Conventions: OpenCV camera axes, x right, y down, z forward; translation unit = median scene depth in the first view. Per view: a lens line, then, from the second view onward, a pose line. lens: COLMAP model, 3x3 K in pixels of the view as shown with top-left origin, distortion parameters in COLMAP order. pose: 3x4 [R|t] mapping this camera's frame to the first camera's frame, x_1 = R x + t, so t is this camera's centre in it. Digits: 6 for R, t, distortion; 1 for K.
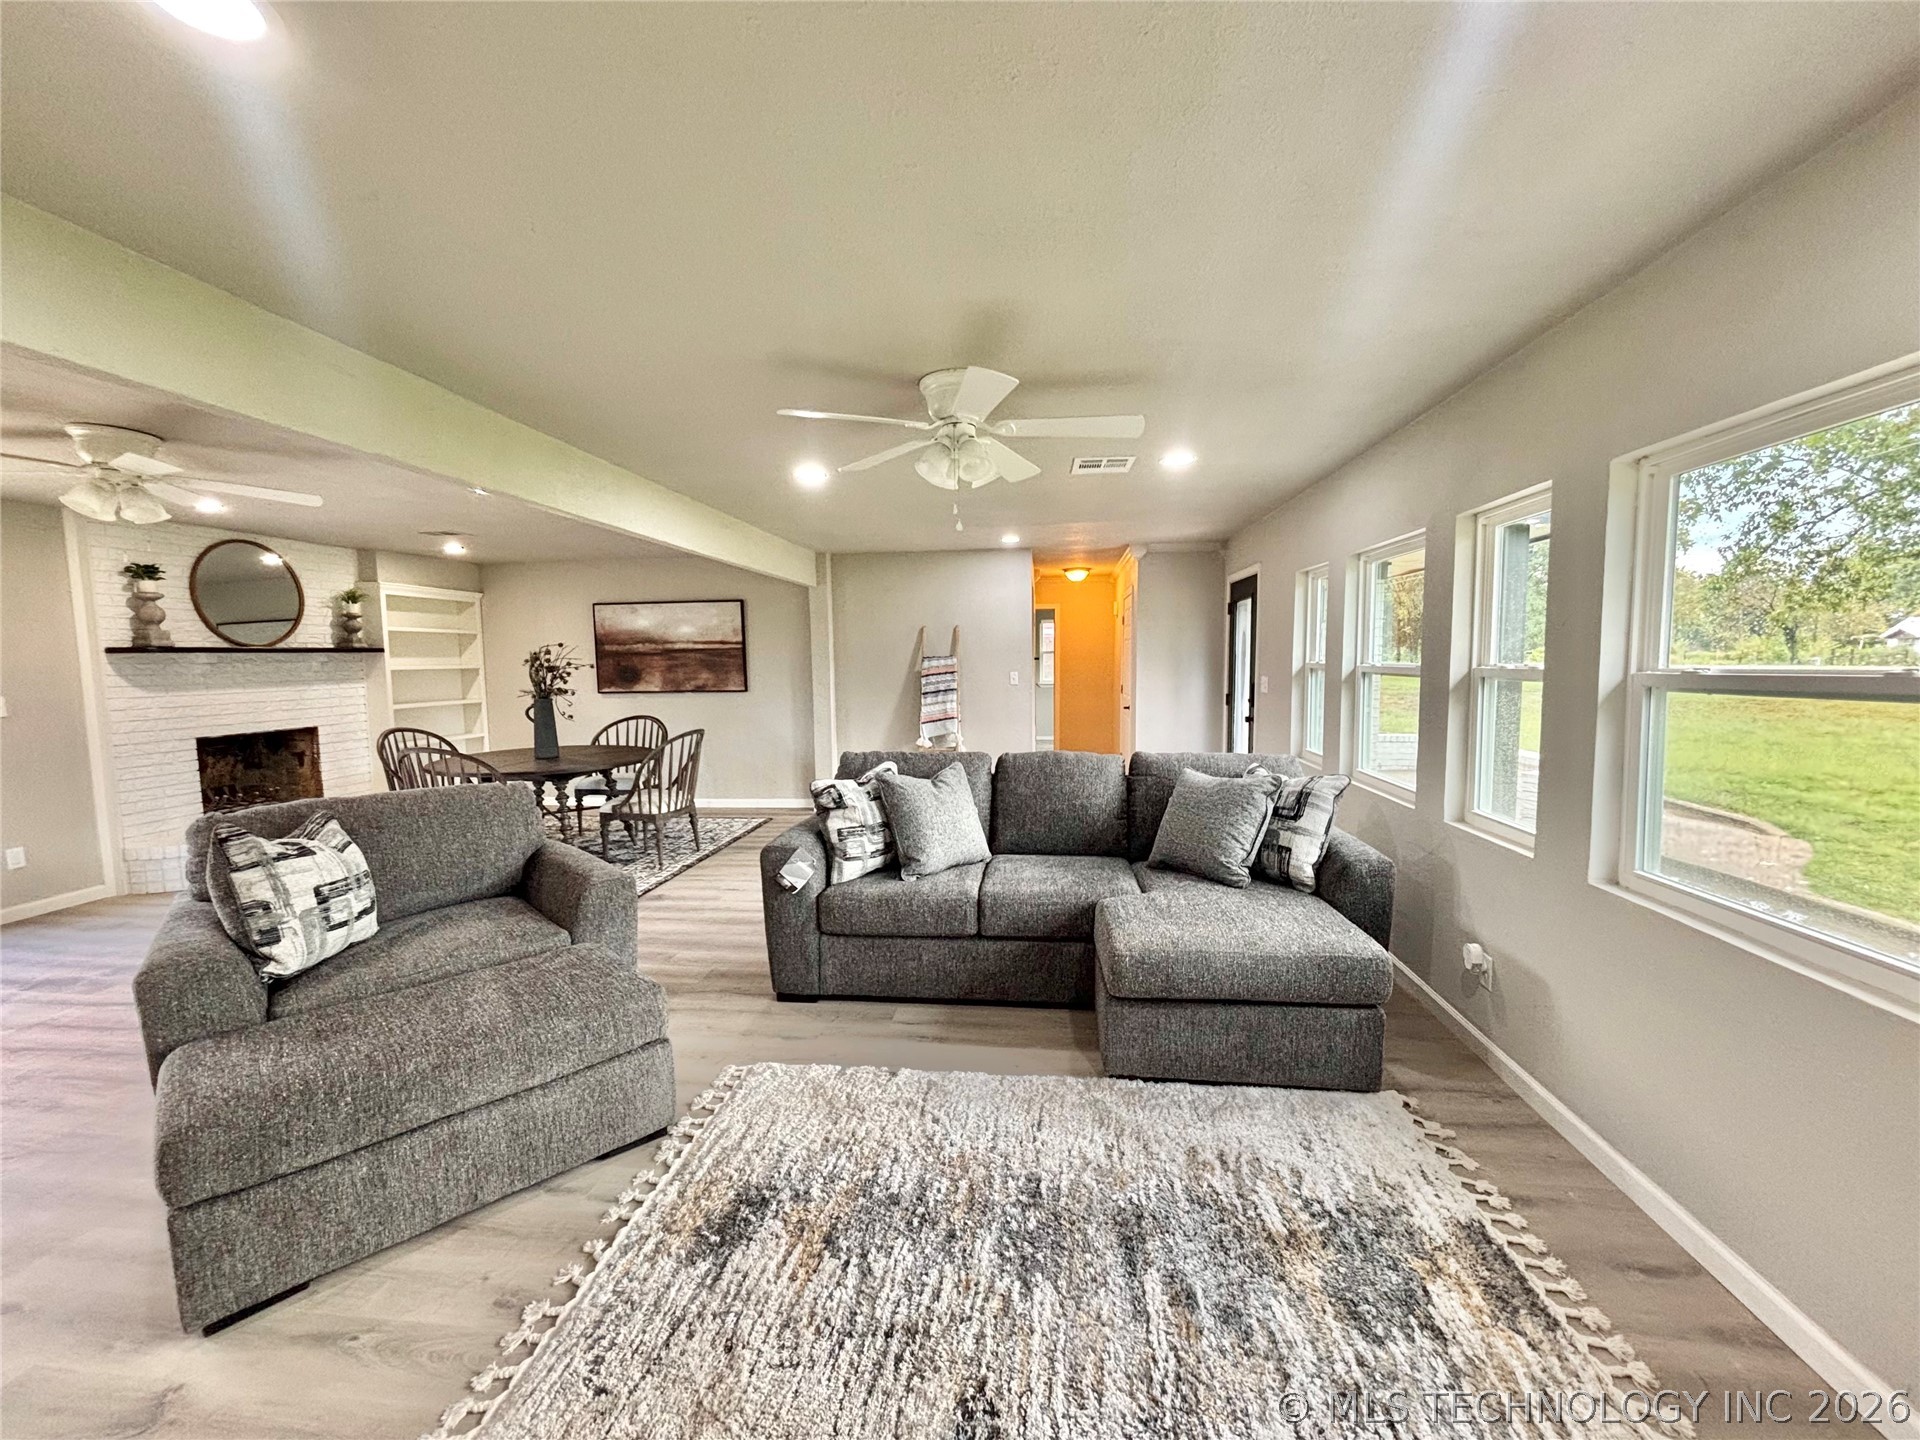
lens RADIAL K [[769.9, 0, 958.5], [0, 769.9, 720.7], [0, 0, 1]] dist [-0.001928, 0.000926]
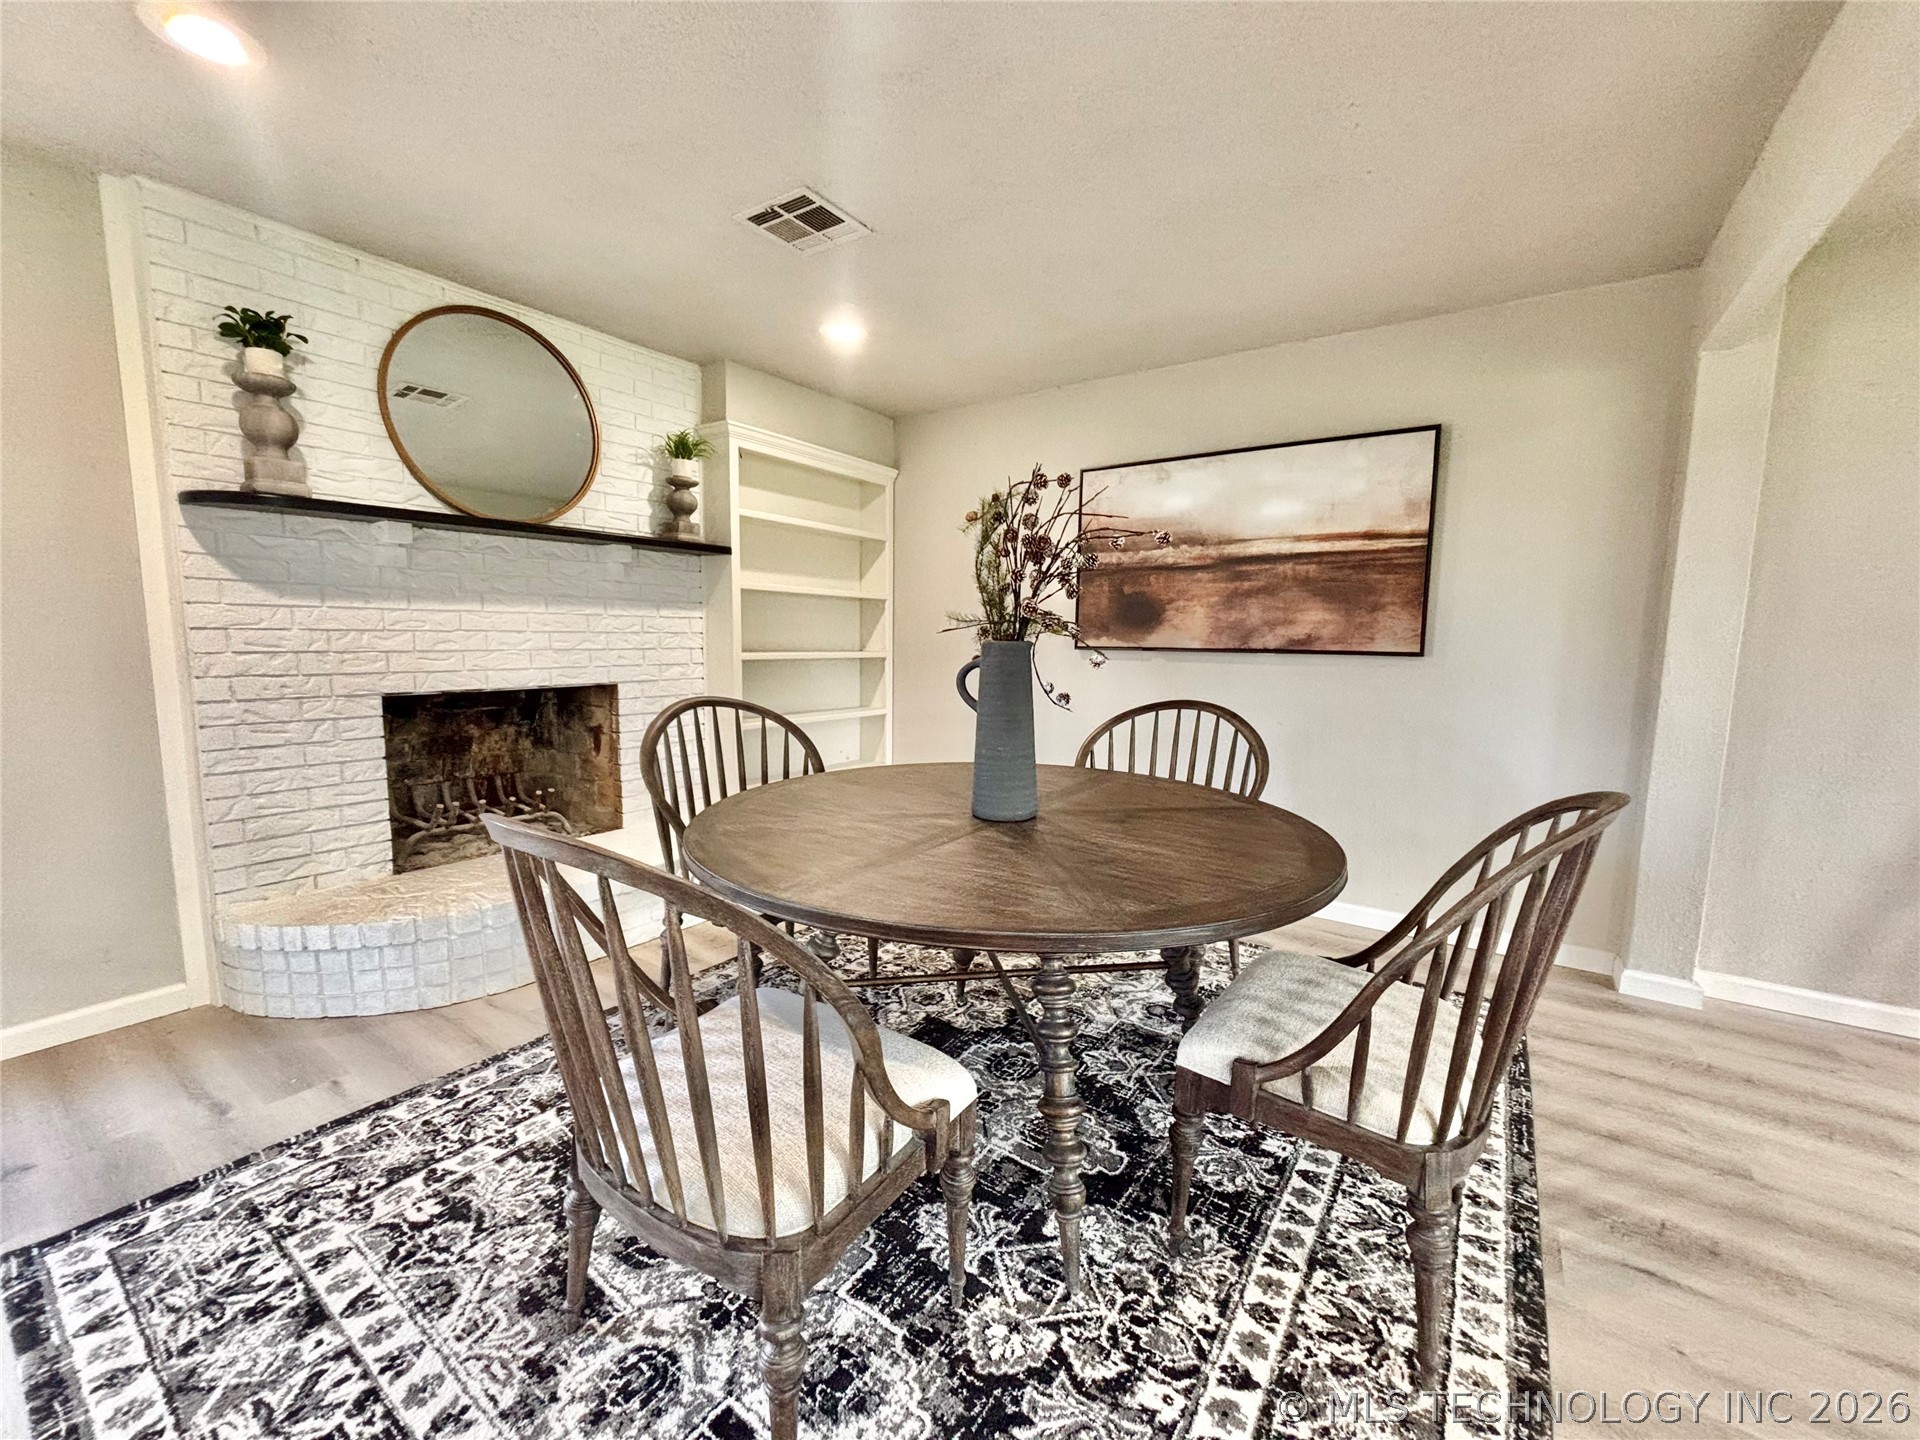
lens RADIAL K [[772.8, 0, 960.0], [0, 772.8, 720.0], [0, 0, 1]] dist [-0.004780, 0.003384]
pose [[0.881073, 0.079494, -0.466253, -0.680632], [-0.066481, 0.996803, 0.044322, -0.013295], [0.468285, -0.008054, 0.883541, 1.187914]]
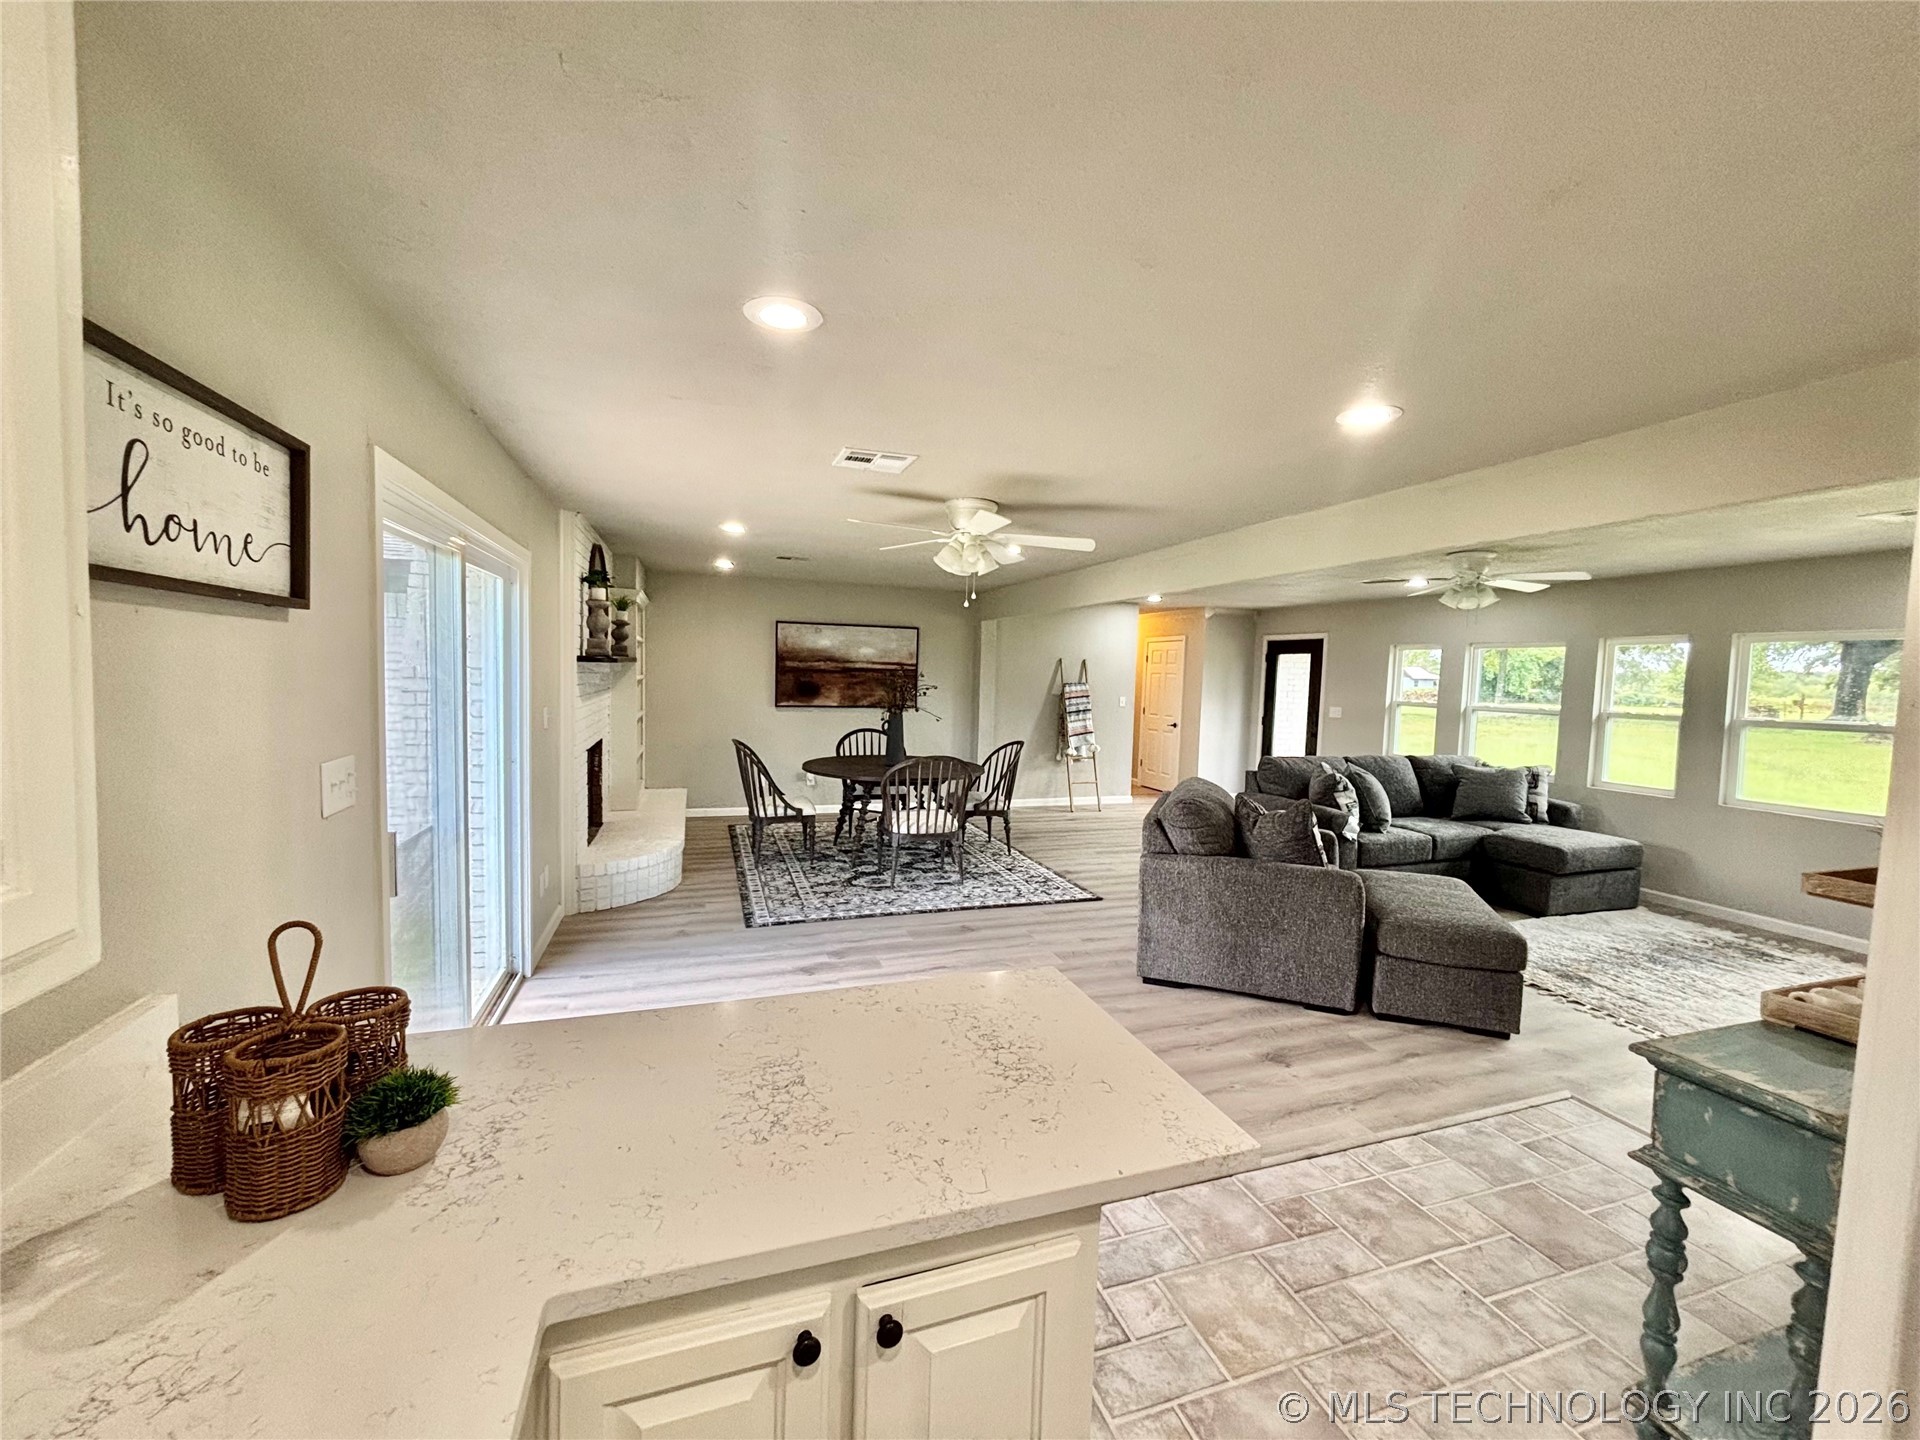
lens RADIAL K [[765.2, 0, 957.6], [0, 765.2, 726.4], [0, 0, 1]] dist [-0.004422, 0.003962]
pose [[0.902322, 0.009509, 0.430958, -1.606542], [-0.006057, 0.999938, -0.009380, -0.000461], [-0.431020, 0.005854, 0.902323, -0.103107]]
